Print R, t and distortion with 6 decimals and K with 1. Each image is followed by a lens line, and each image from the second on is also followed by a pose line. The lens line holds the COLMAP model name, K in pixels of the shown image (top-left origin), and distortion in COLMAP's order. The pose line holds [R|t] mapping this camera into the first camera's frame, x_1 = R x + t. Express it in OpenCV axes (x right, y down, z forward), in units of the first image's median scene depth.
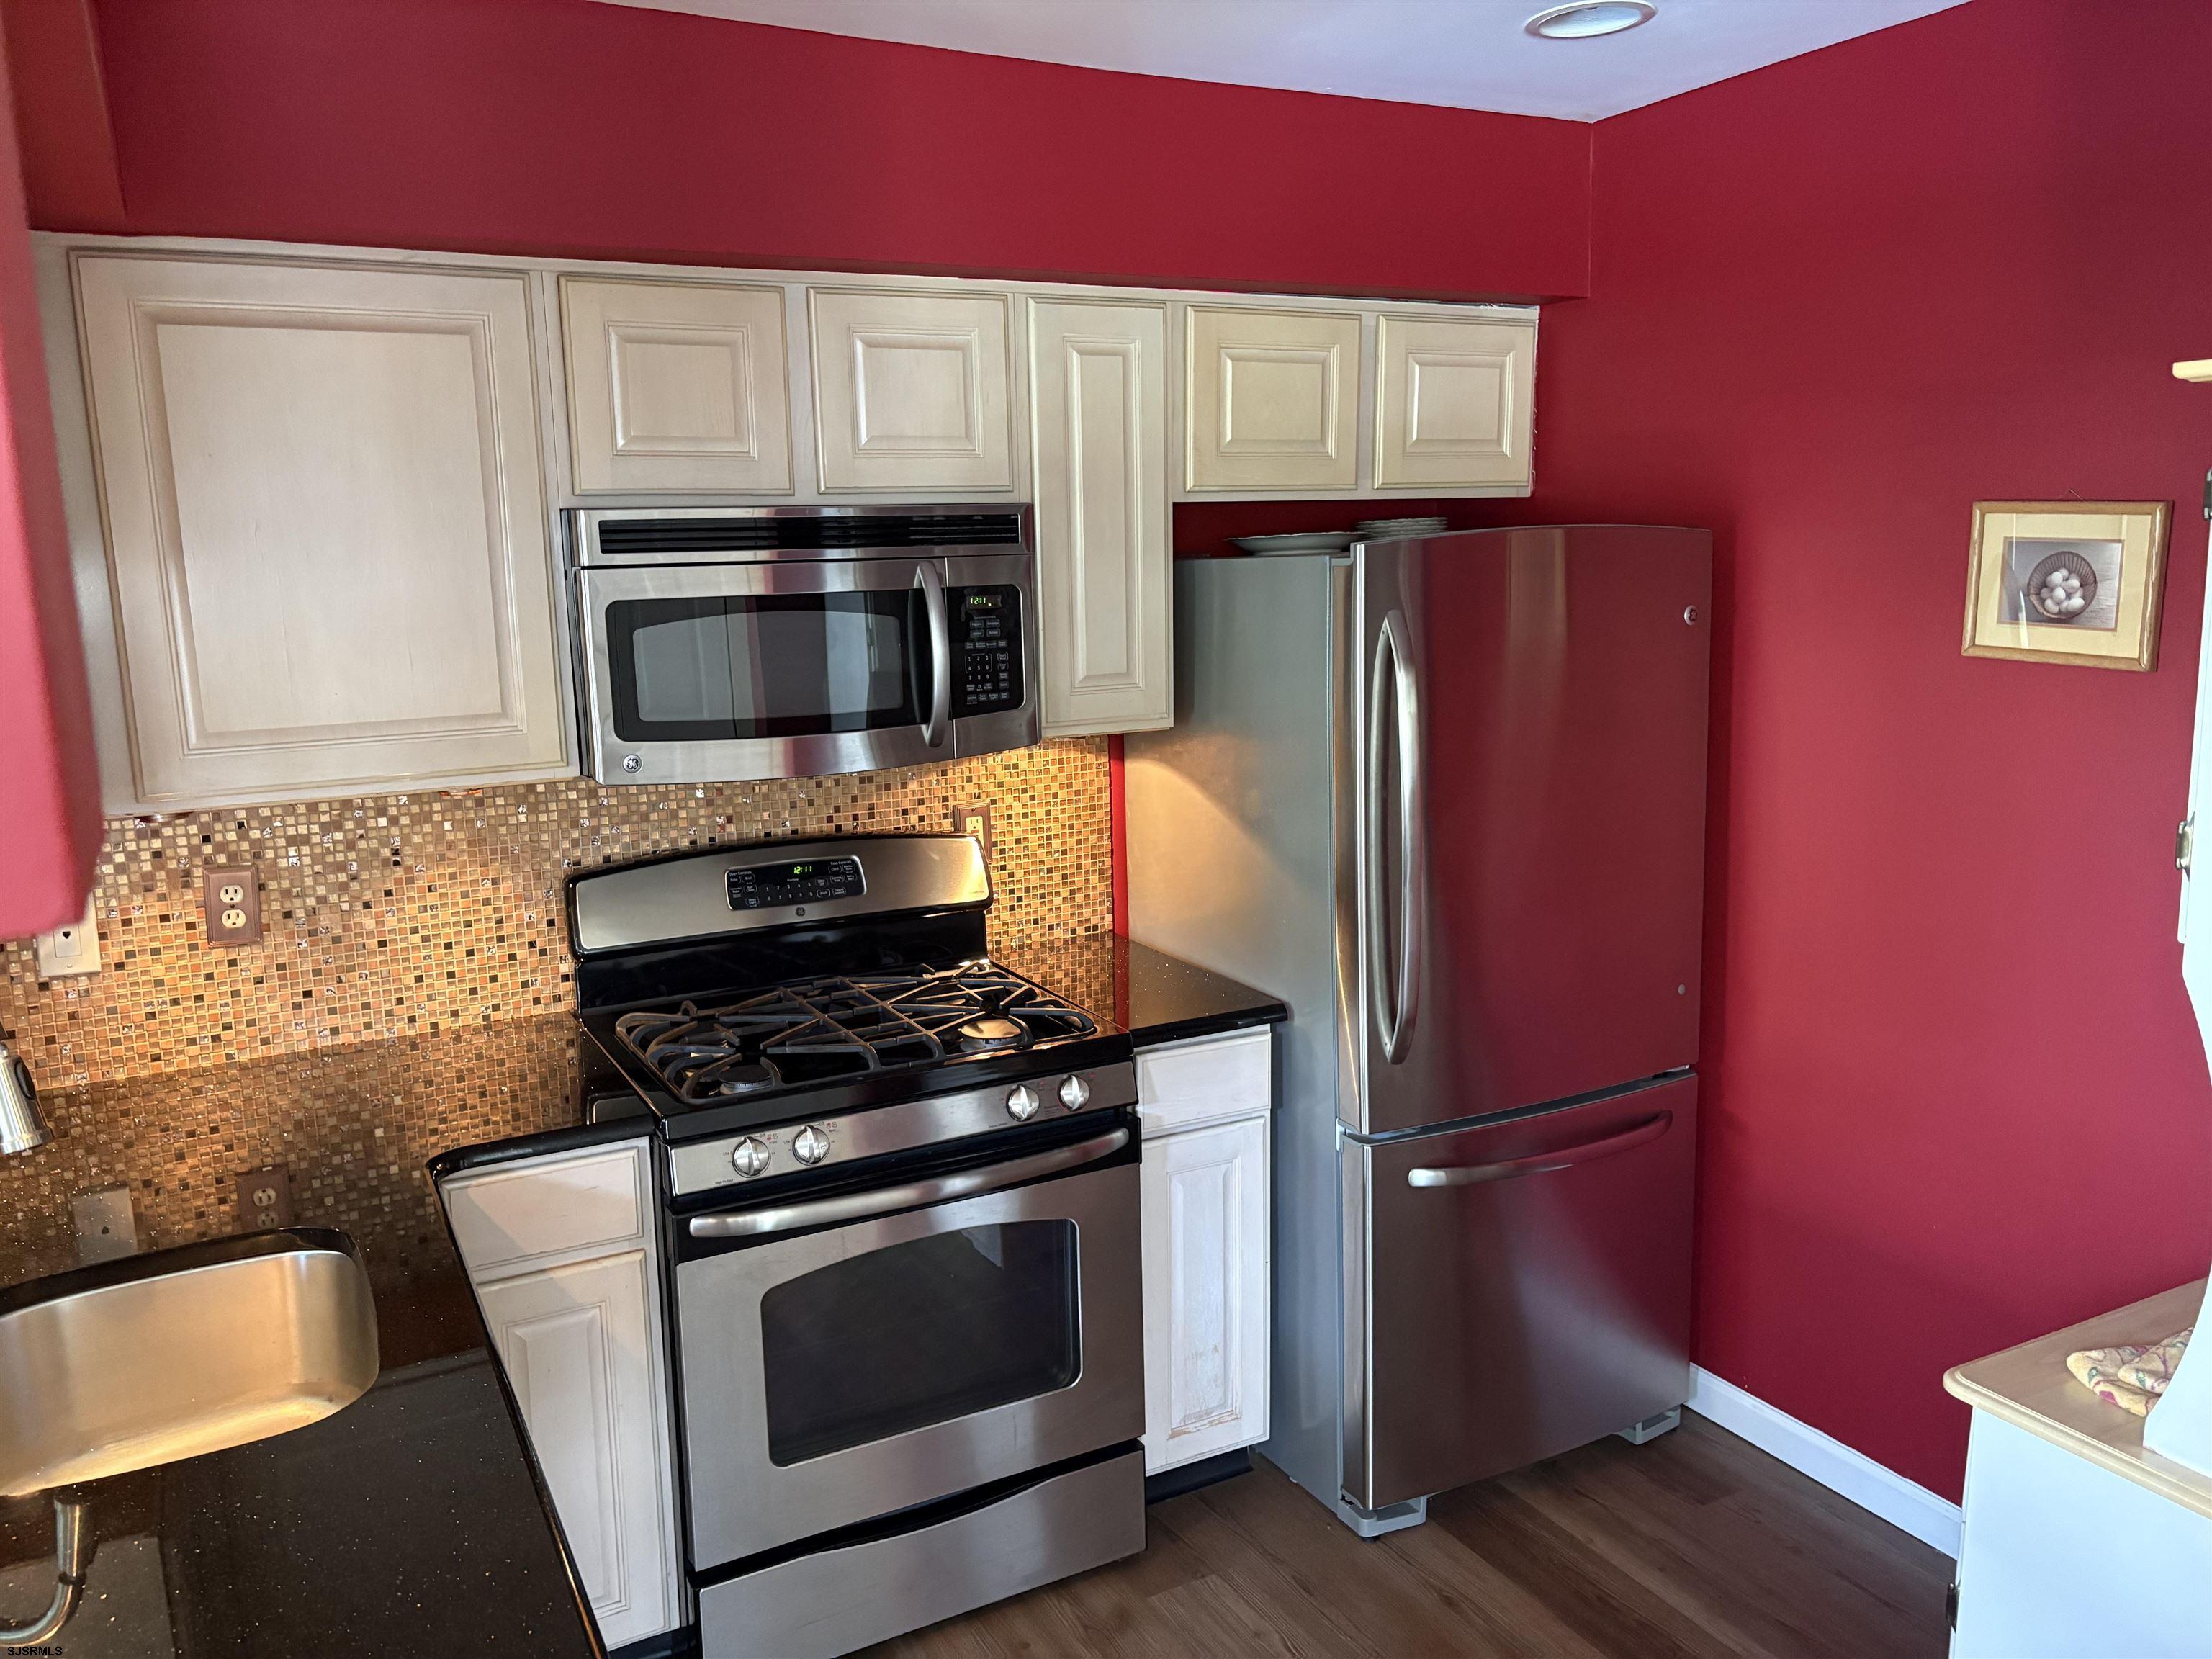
lens RADIAL K [[1674.1, 0, 1116.9], [0, 1674.1, 837.2], [0, 0, 1]] dist [0.062880, -0.067215]
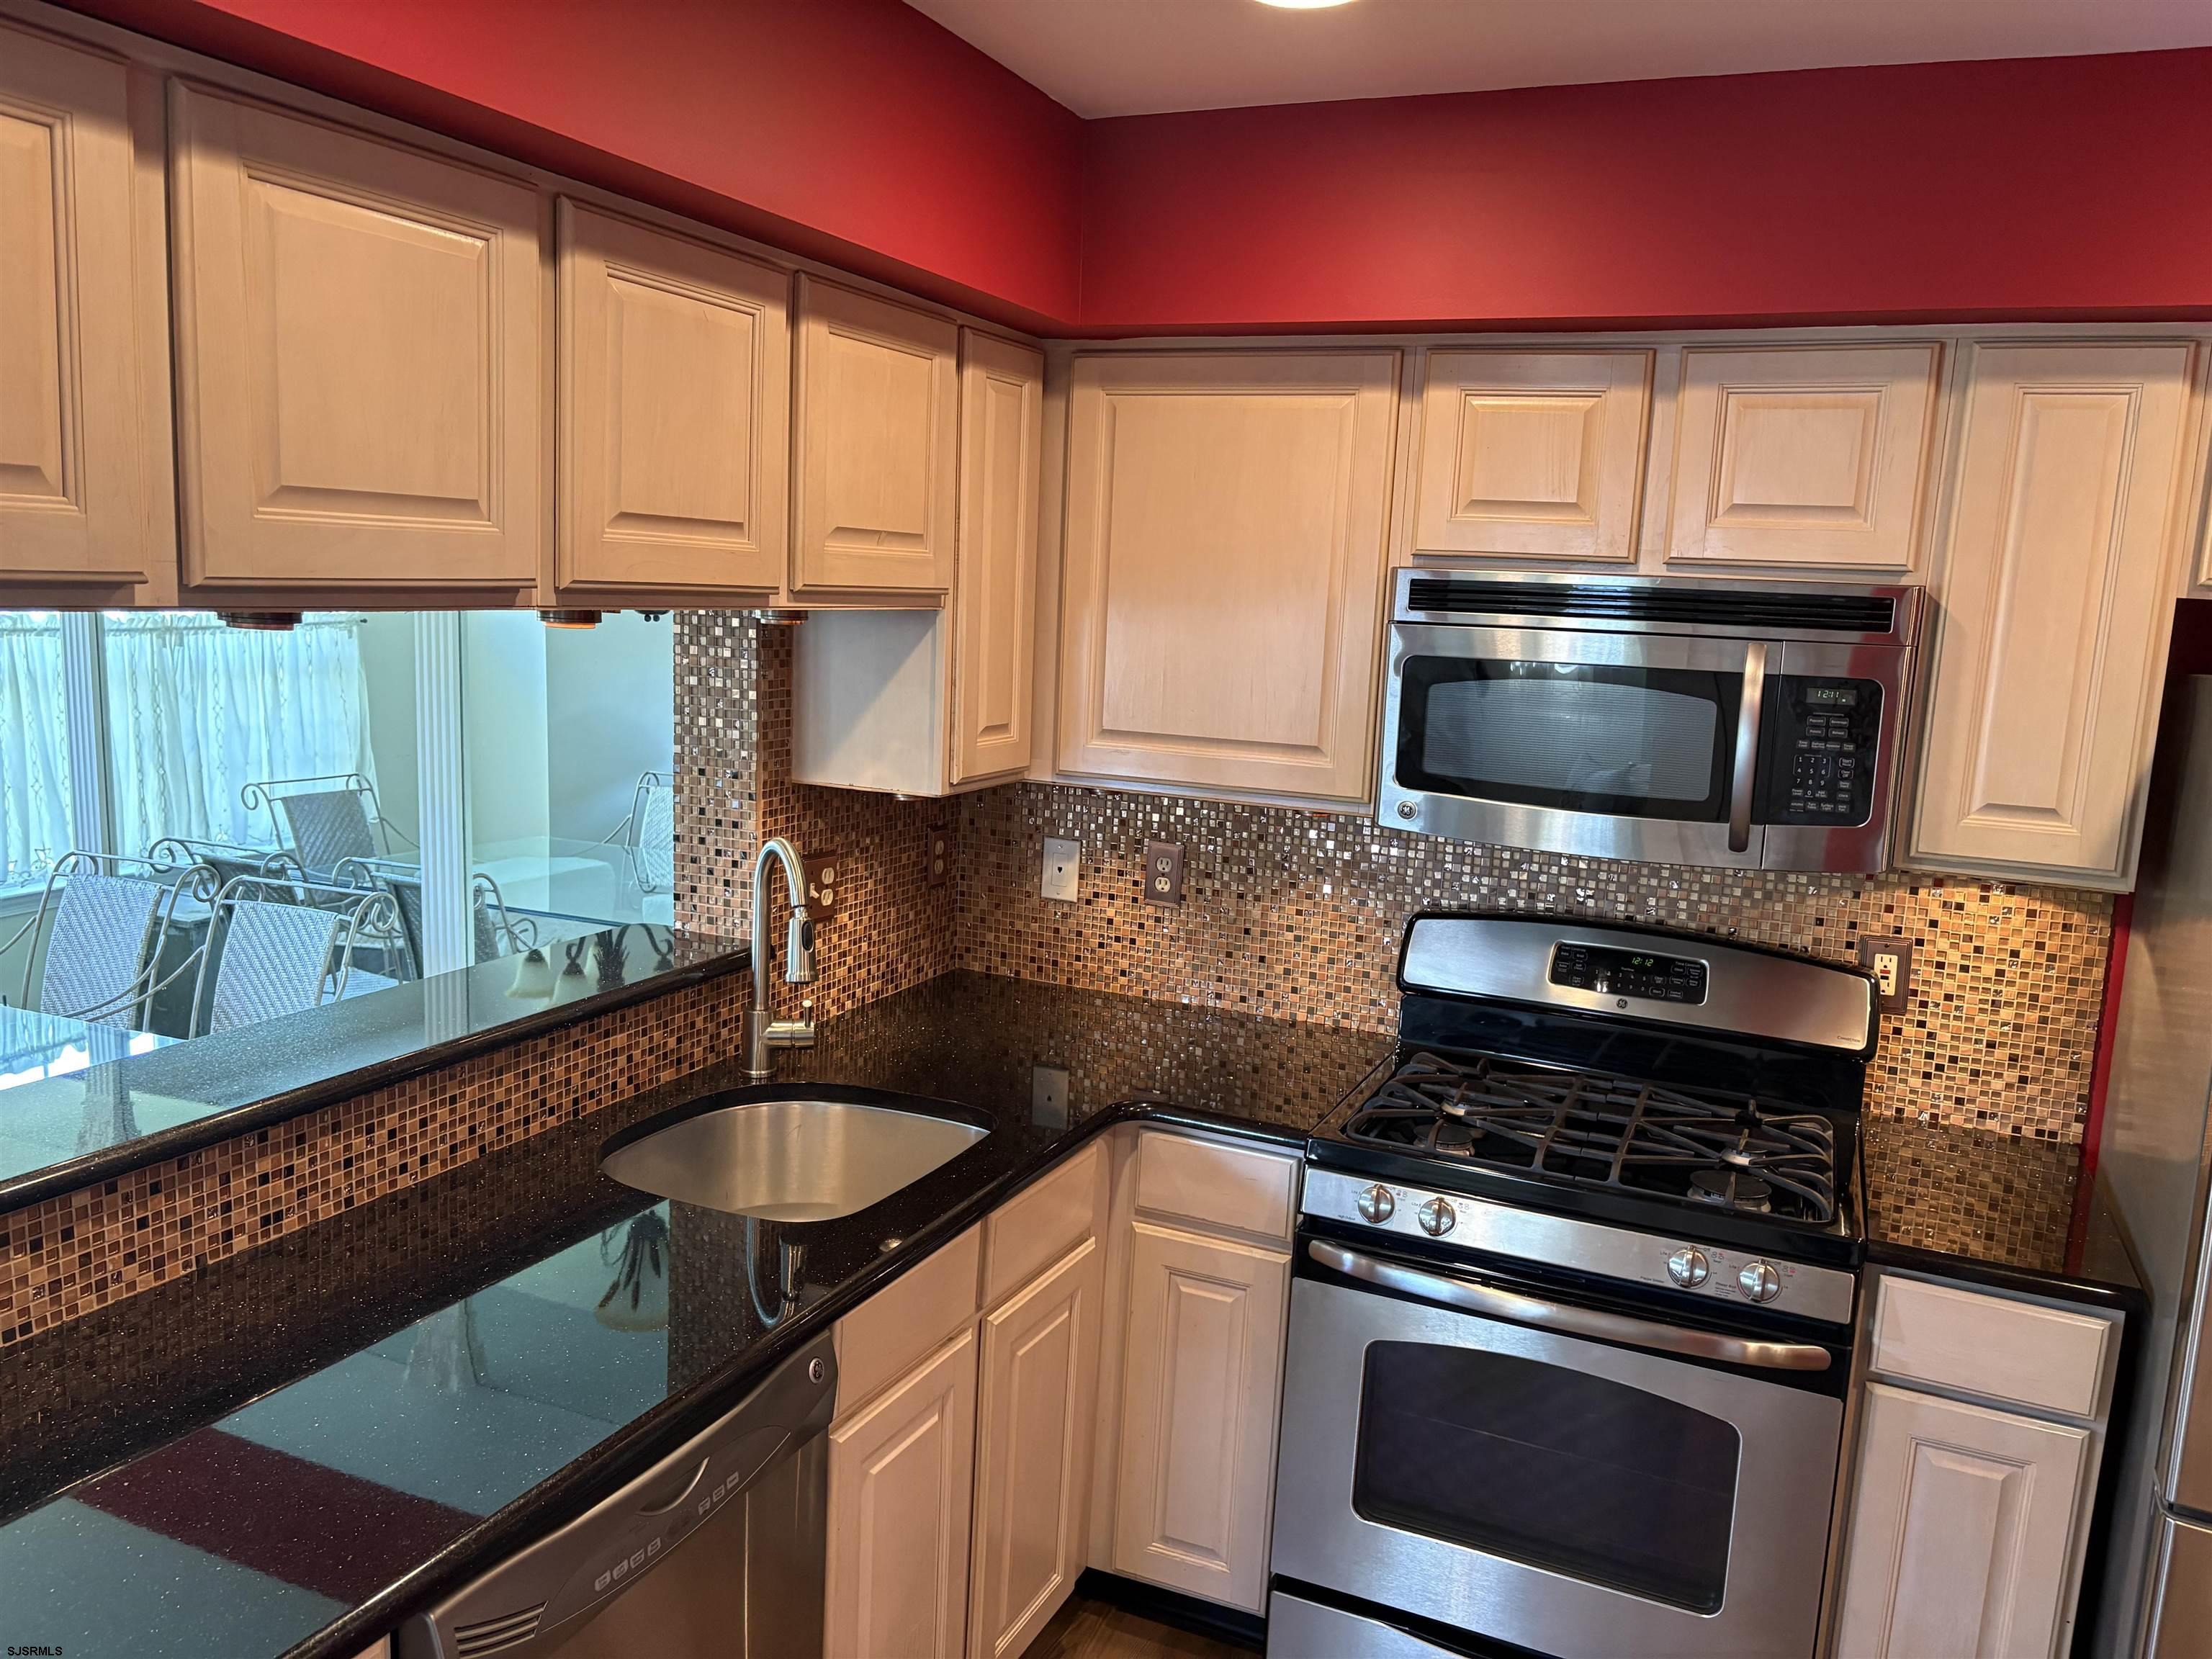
lens RADIAL K [[1674.1, 0, 1089.3], [0, 1674.1, 846.2], [0, 0, 1]] dist [0.062880, -0.067215]
pose [[0.611043, 0.176168, -0.771745, 0.359763], [-0.203510, 0.977113, 0.061915, -0.041257], [0.764990, 0.119225, 0.632911, 0.172020]]
